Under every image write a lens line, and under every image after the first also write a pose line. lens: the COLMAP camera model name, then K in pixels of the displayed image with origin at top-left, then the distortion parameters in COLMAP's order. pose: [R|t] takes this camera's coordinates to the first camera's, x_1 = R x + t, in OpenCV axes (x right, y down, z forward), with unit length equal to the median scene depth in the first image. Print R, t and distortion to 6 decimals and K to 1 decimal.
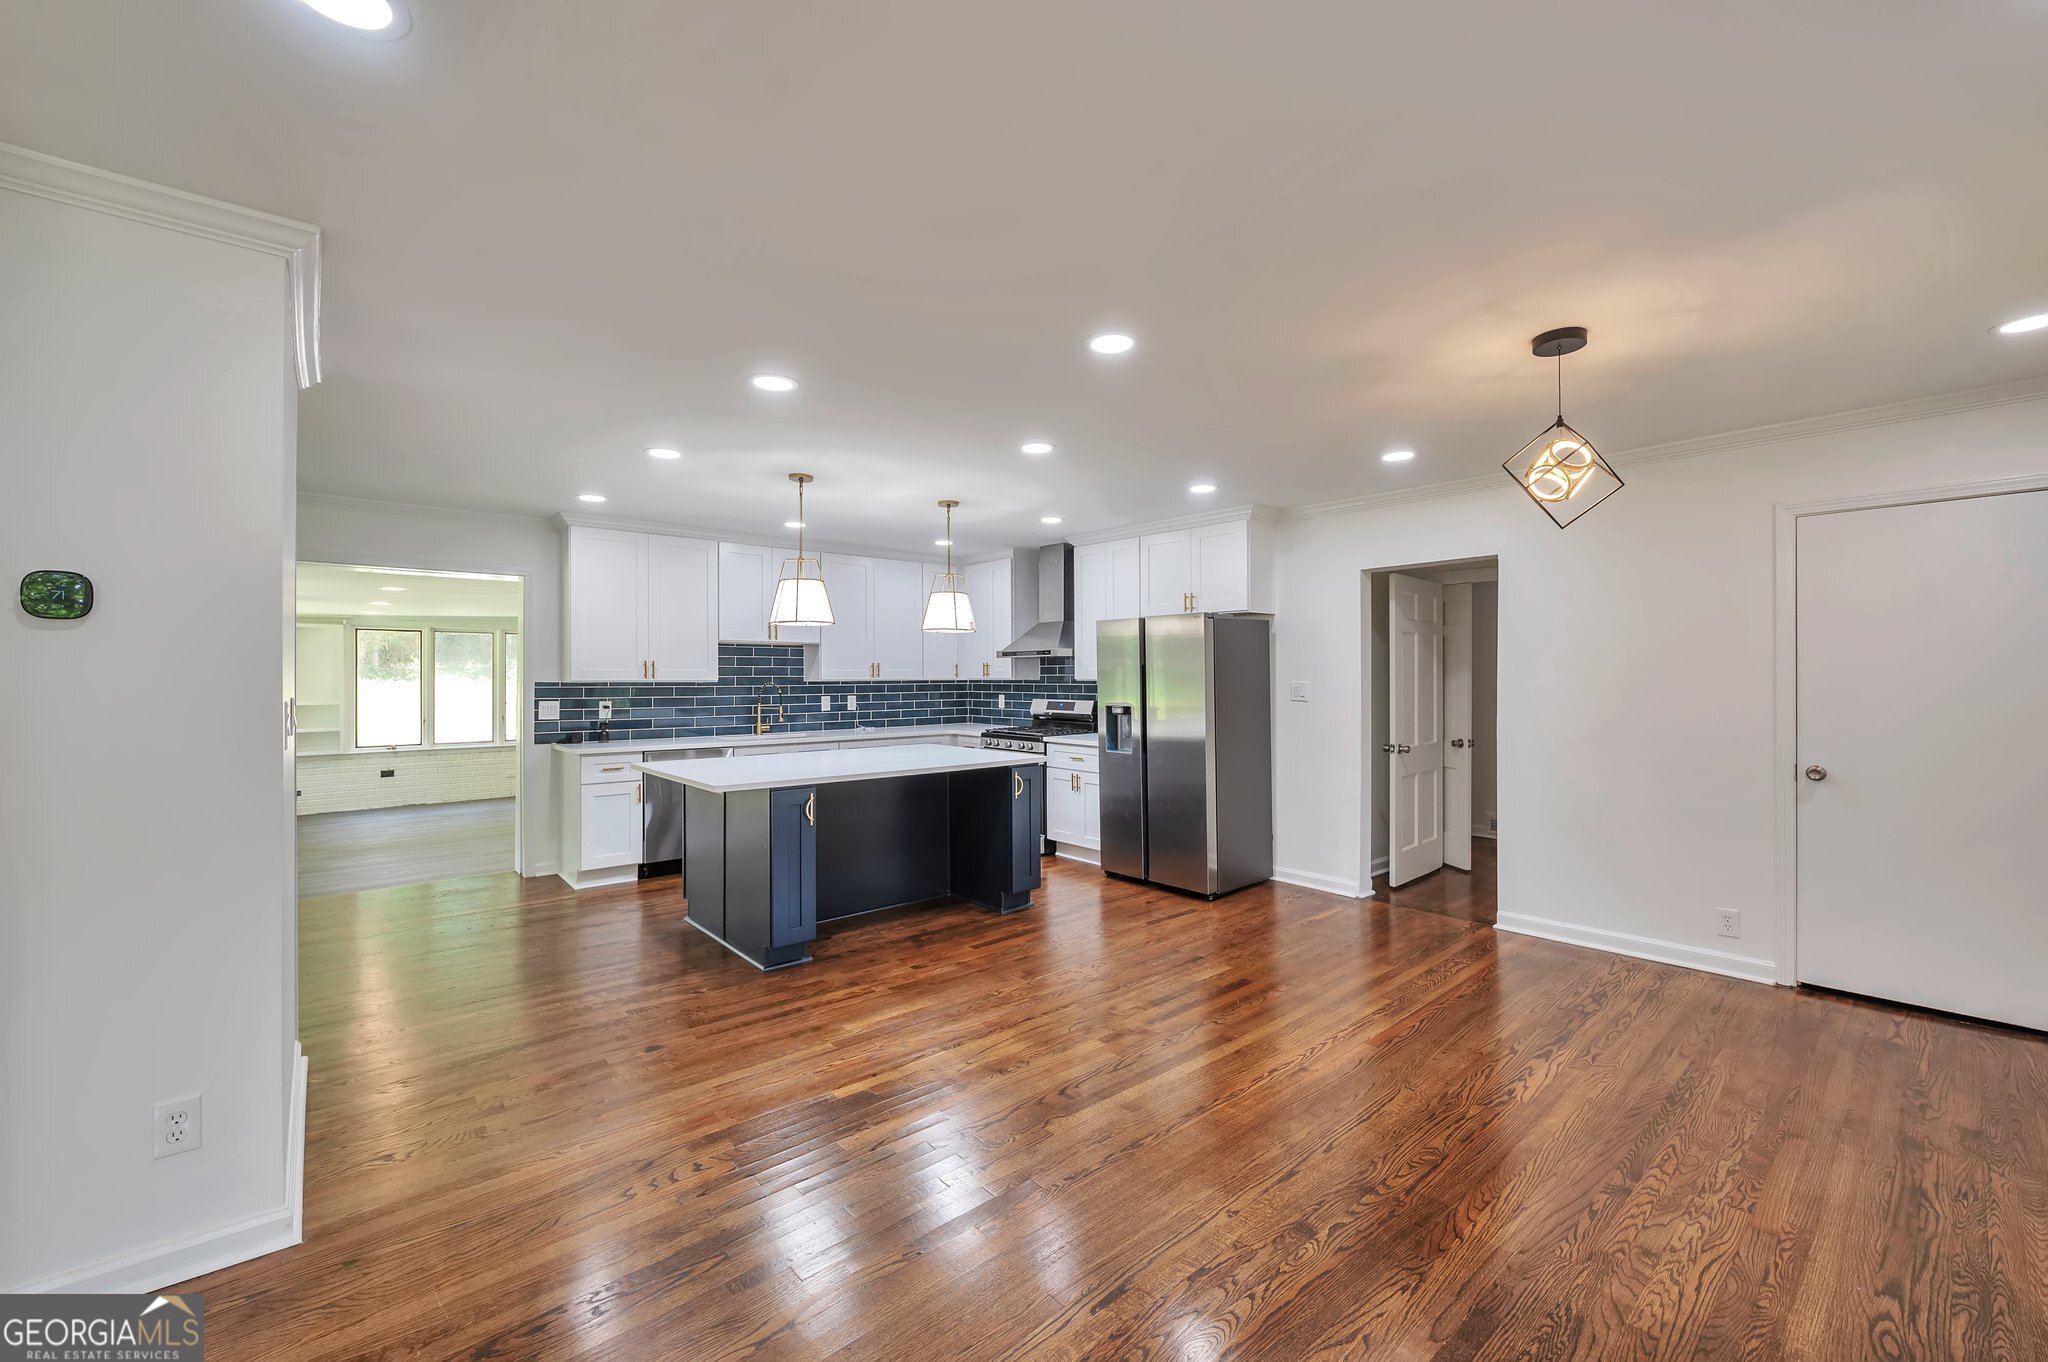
lens RADIAL K [[817.2, 0, 1036.2], [0, 817.2, 674.2], [0, 0, 1]] dist [-0.007196, -0.000647]
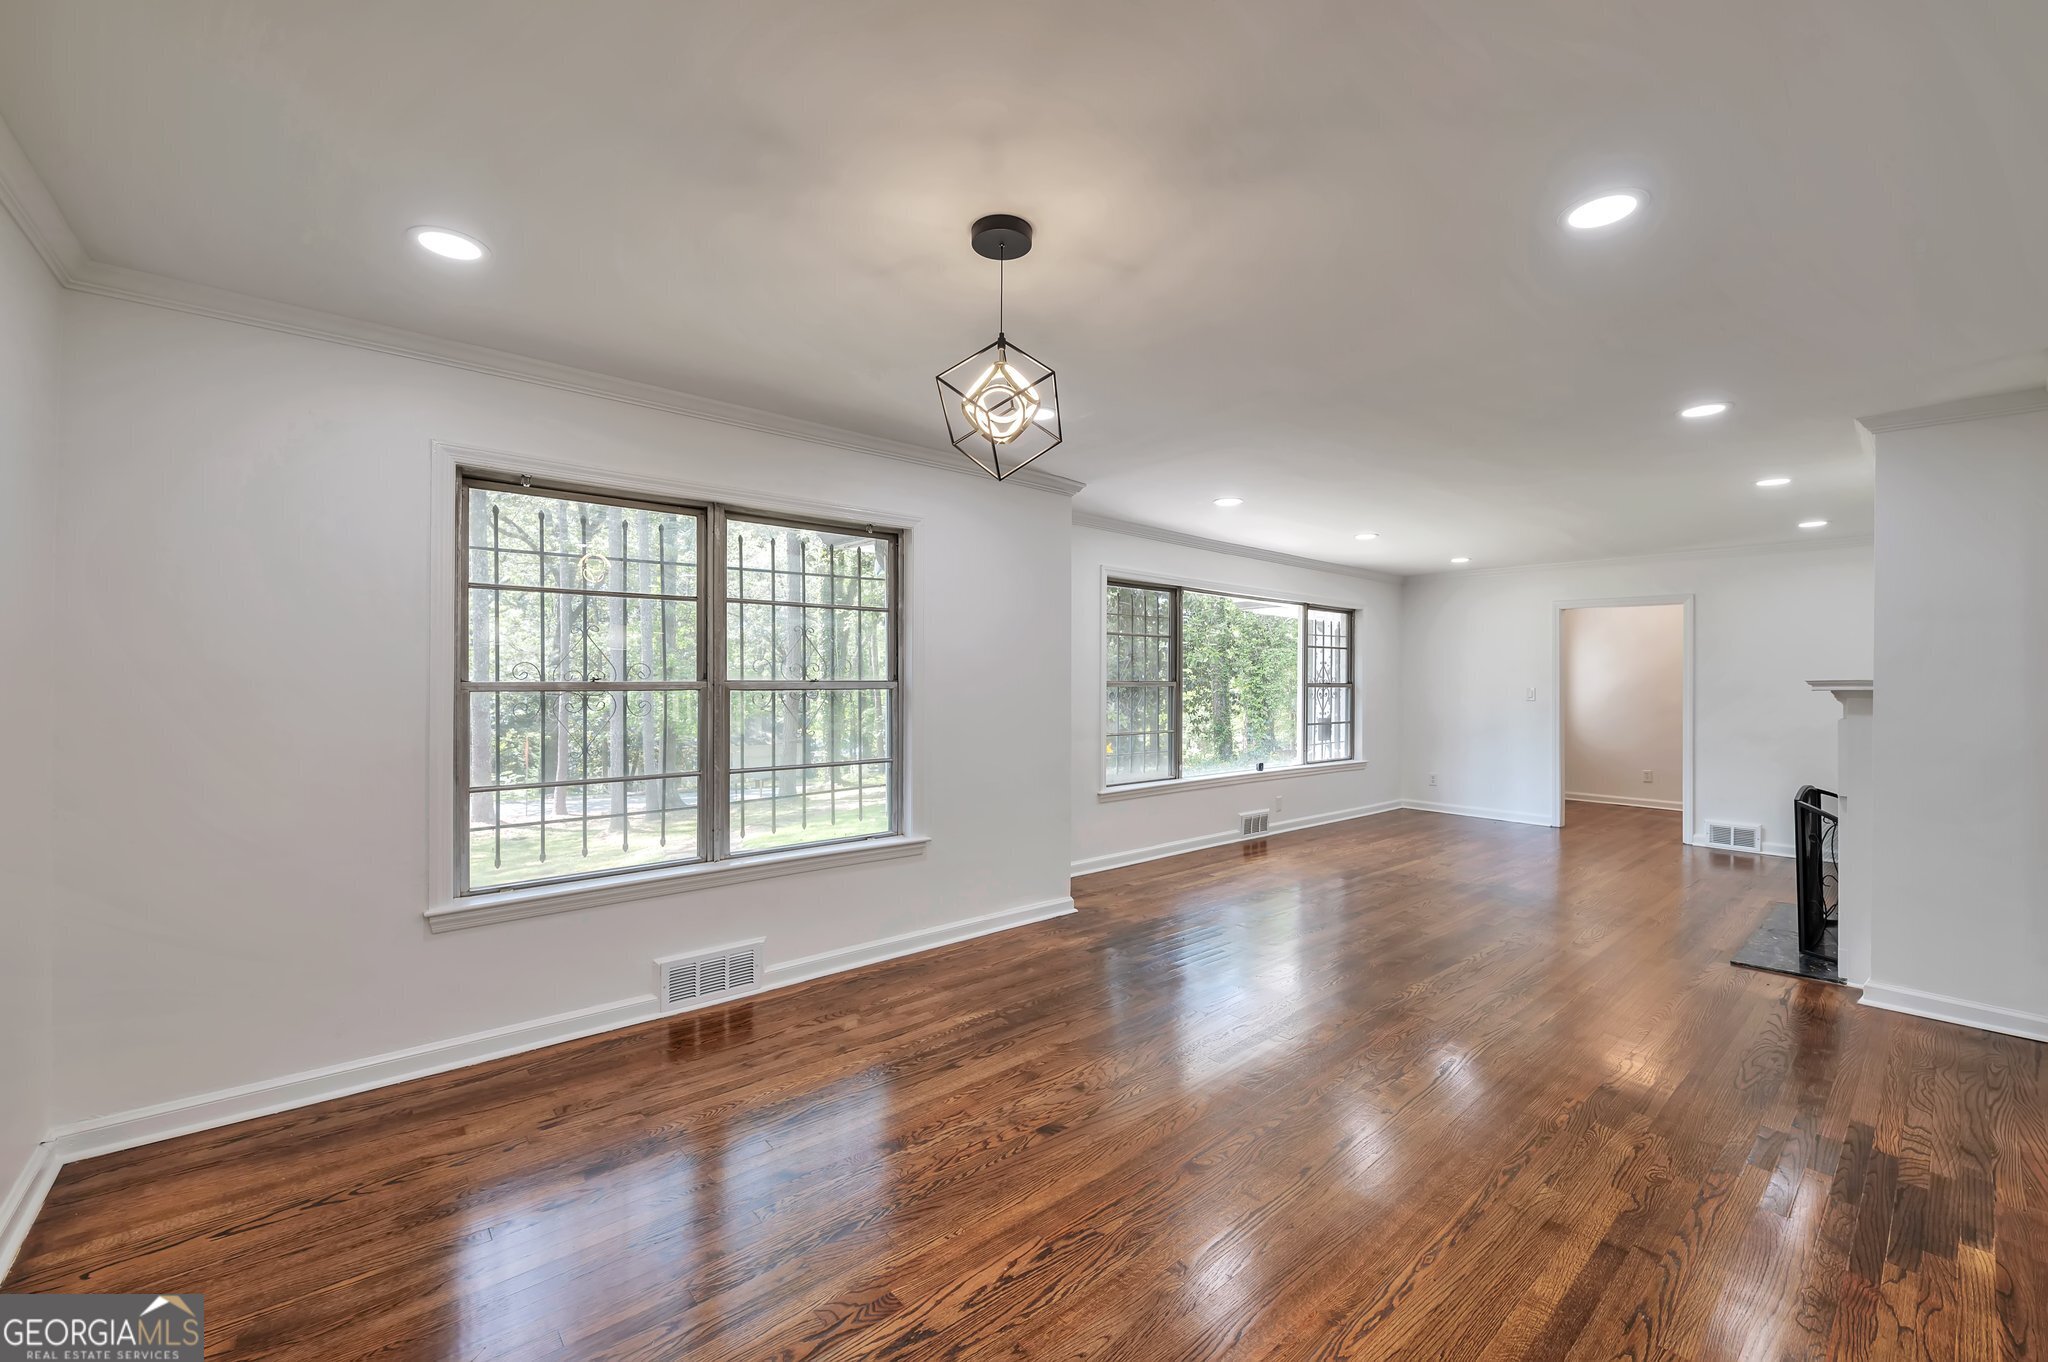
lens RADIAL K [[817.2, 0, 1029.4], [0, 817.2, 678.1], [0, 0, 1]] dist [-0.007196, -0.000647]
pose [[-0.999931, -0.002768, 0.011387, 0.288814], [-0.002872, 0.999954, -0.009098, 0.007232], [-0.011361, -0.009131, -0.999894, 0.843054]]
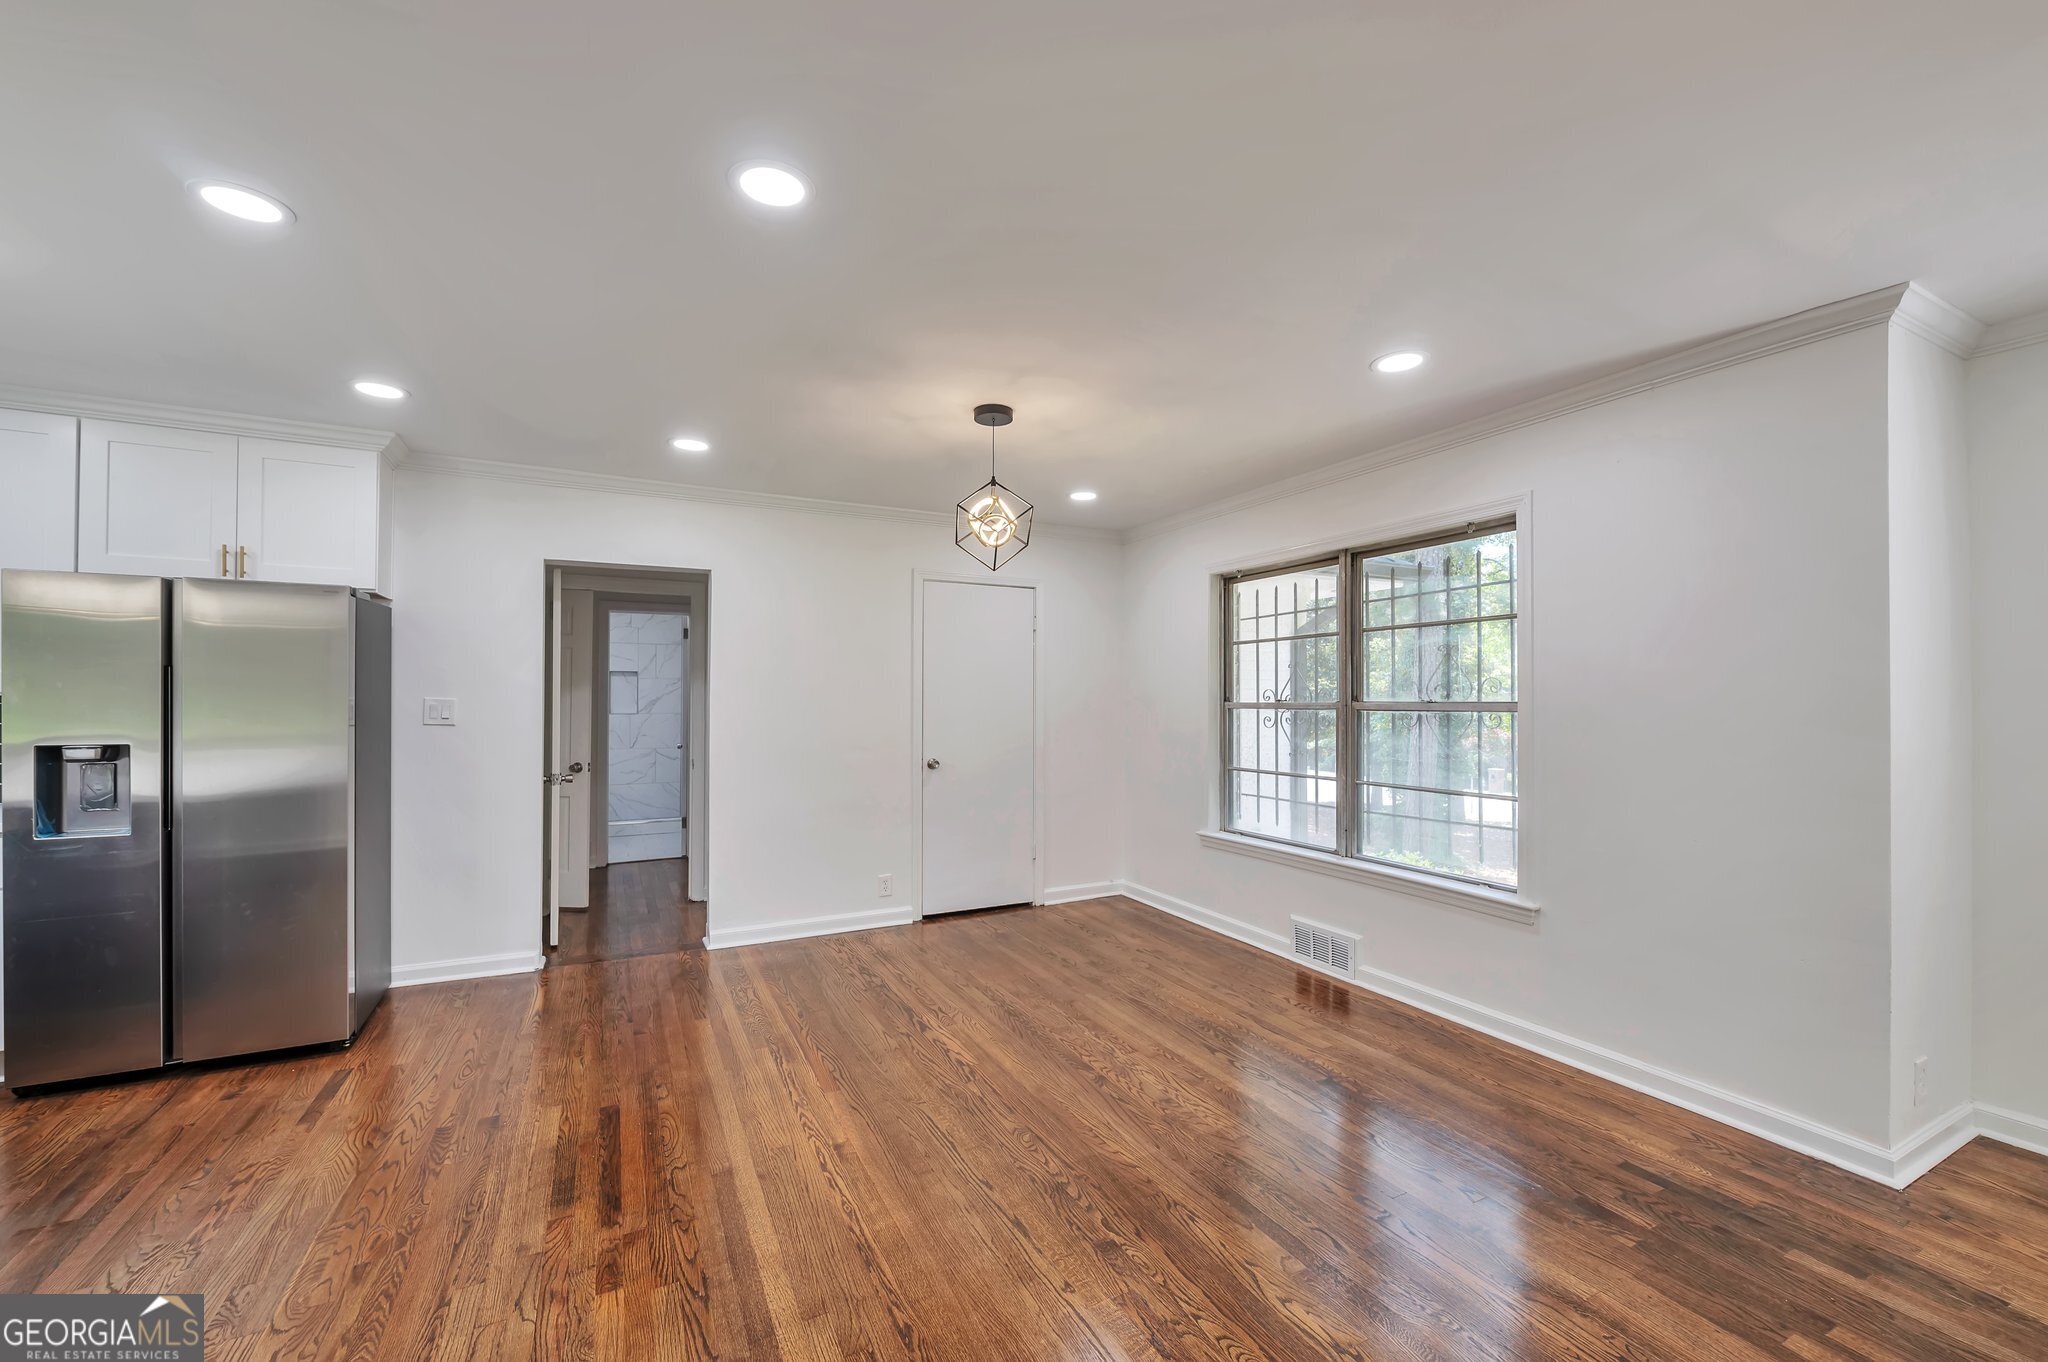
lens RADIAL K [[817.2, 0, 1035.0], [0, 817.2, 694.5], [0, 0, 1]] dist [-0.007196, -0.000647]
pose [[0.239028, 0.008280, 0.970977, -0.242394], [-0.009655, 0.999934, -0.006150, 0.004746], [-0.970965, -0.007905, 0.239093, 0.310539]]
